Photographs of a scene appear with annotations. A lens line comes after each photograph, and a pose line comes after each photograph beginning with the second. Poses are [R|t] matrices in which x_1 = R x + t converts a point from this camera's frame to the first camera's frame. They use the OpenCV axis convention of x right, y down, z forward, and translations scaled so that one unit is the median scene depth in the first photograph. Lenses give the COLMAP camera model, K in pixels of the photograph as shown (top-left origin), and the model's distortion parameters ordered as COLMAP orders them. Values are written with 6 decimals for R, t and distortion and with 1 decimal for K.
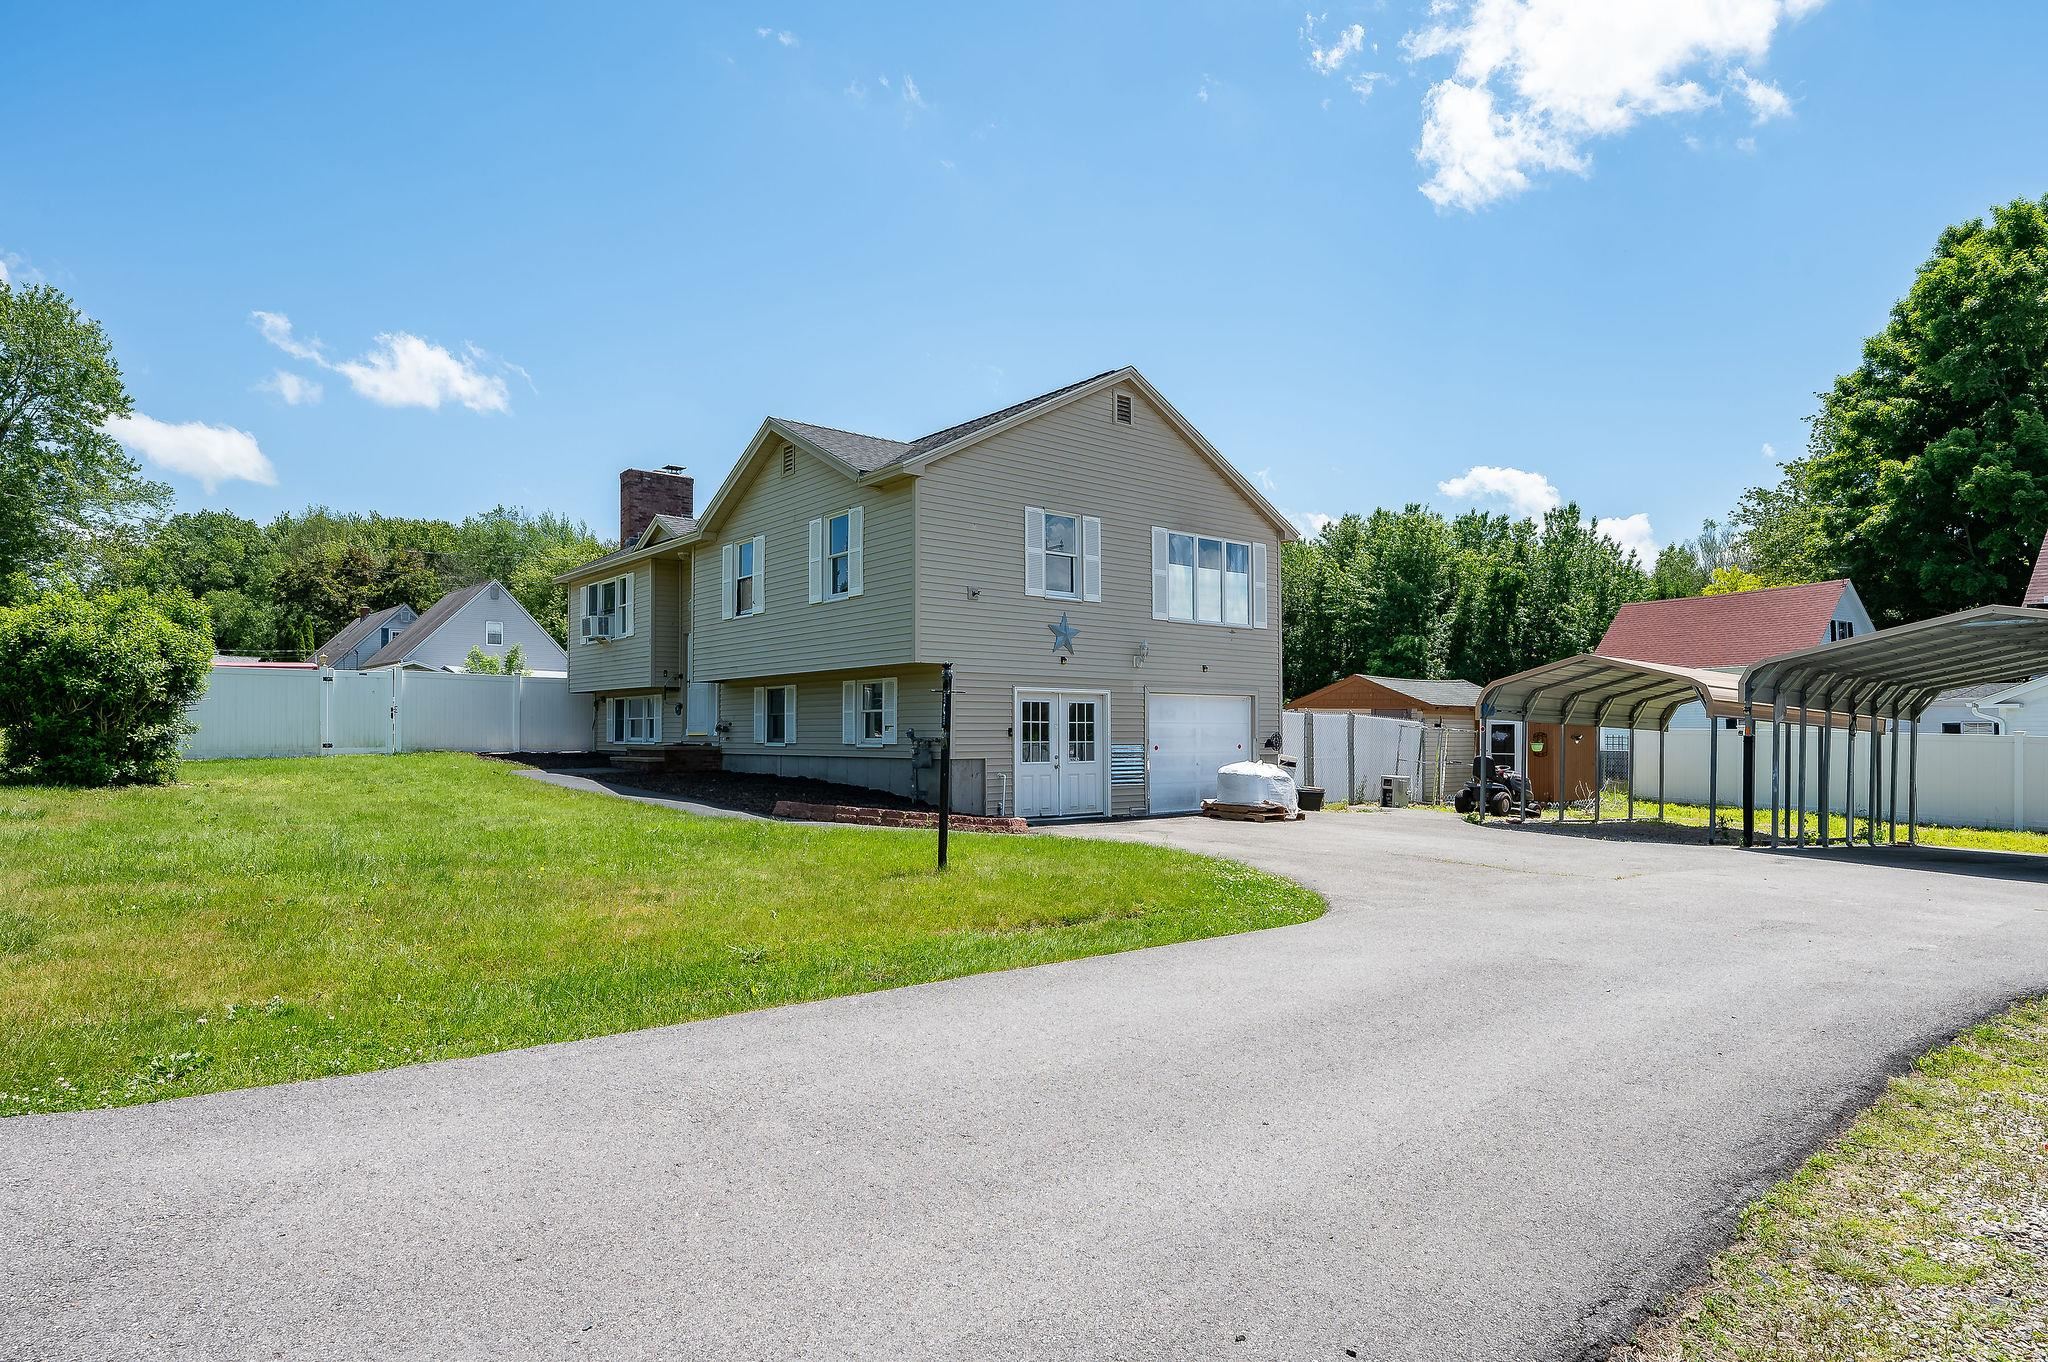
lens RADIAL K [[1112.9, 0, 1024.3], [0, 1112.9, 678.0], [0, 0, 1]] dist [-0.002170, -0.000754]
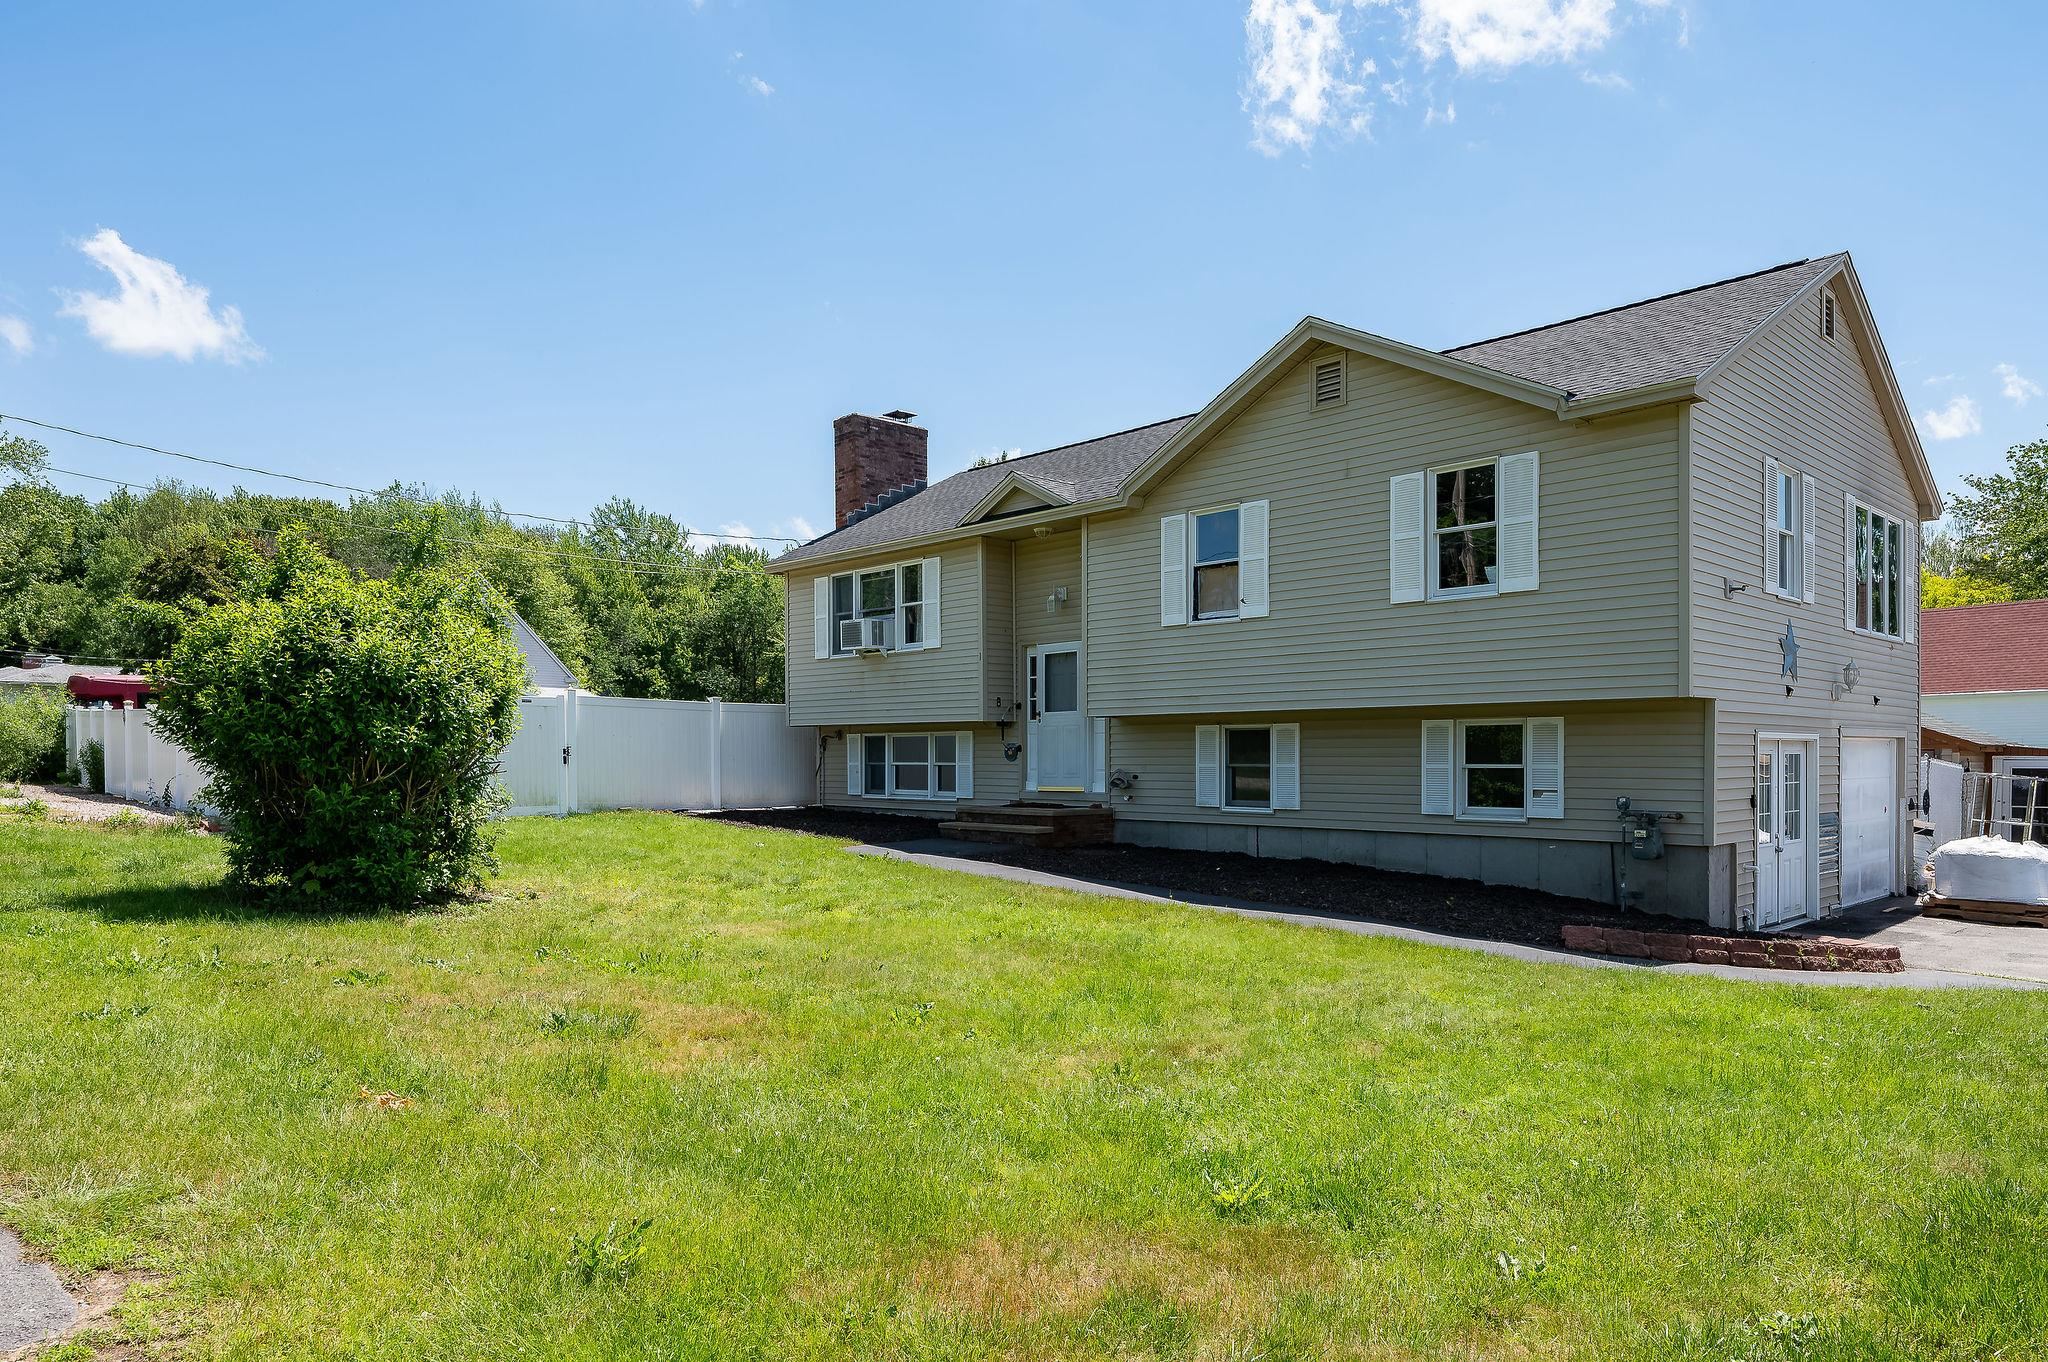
lens RADIAL K [[1251.4, 0, 1022.0], [0, 1251.4, 763.4], [0, 0, 1]] dist [-0.000884, 0.001068]
pose [[0.998067, -0.000925, 0.062140, -0.410227], [-0.002662, 0.998336, 0.057608, -0.012957], [-0.062090, -0.057662, 0.996403, 0.241964]]
